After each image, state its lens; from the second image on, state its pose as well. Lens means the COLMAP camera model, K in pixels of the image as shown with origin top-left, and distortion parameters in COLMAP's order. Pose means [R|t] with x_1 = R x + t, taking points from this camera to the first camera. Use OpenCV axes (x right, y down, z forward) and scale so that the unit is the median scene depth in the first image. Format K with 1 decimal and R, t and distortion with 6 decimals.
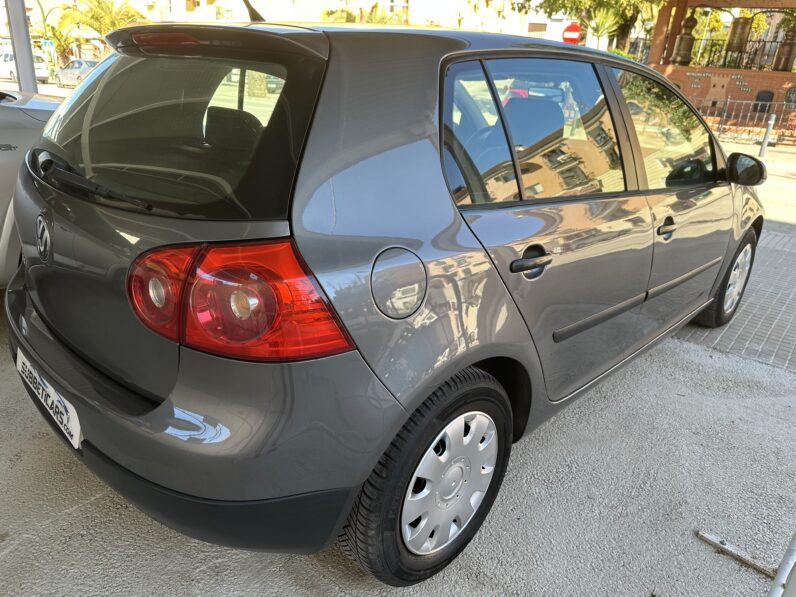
lens RADIAL K [[563.2, 0, 394.8], [0, 563.2, 303.8], [0, 0, 1]] dist [0.004163, -0.017236]
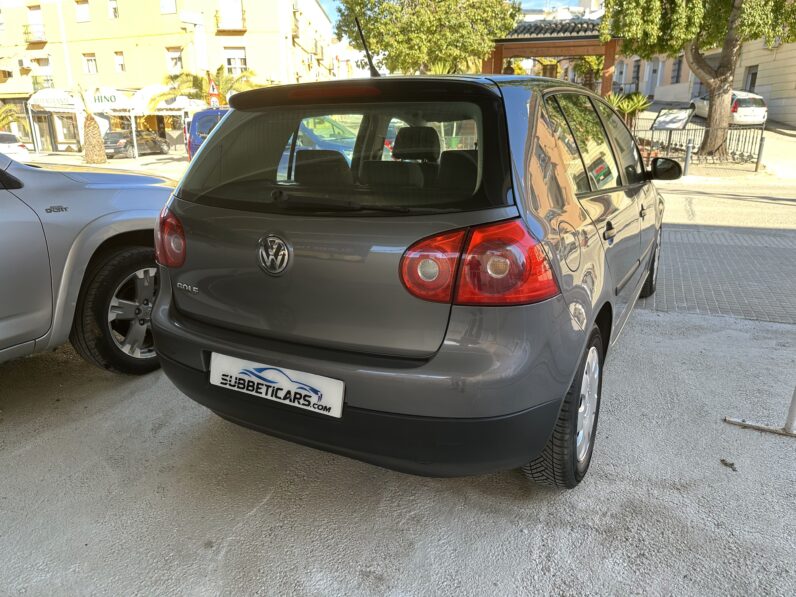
lens RADIAL K [[563.2, 0, 394.8], [0, 563.2, 303.8], [0, 0, 1]] dist [0.004163, -0.017236]
pose [[0.958111, -0.142608, 0.248368, -0.370062], [0.163335, 0.984438, -0.064839, 0.059143], [-0.235256, 0.102690, 0.966493, -0.117313]]
